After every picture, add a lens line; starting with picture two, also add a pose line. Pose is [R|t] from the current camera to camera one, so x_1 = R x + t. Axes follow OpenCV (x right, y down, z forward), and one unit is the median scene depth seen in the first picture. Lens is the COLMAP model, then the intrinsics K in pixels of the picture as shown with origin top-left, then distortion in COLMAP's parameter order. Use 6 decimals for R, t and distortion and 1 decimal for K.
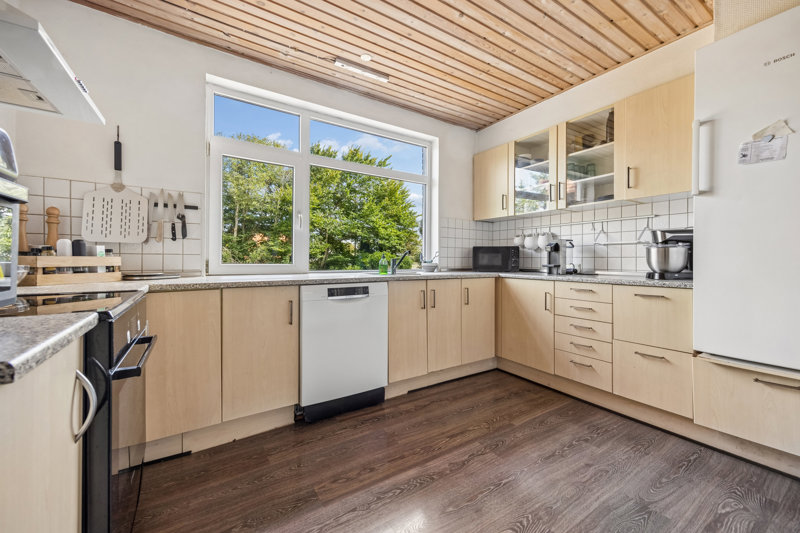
lens RADIAL K [[318.9, 0, 406.3], [0, 318.9, 256.9], [0, 0, 1]] dist [0.009026, -0.000642]
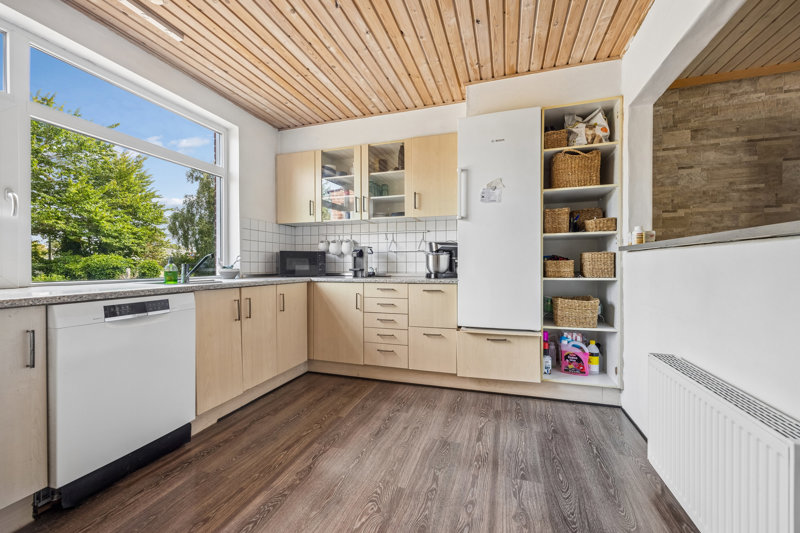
lens RADIAL K [[318.9, 0, 404.2], [0, 318.9, 264.4], [0, 0, 1]] dist [0.009026, -0.000642]
pose [[0.774871, -0.004758, 0.632101, -0.155636], [-0.001188, 0.999959, 0.008984, -0.000713], [-0.632118, -0.007712, 0.774834, 0.028659]]
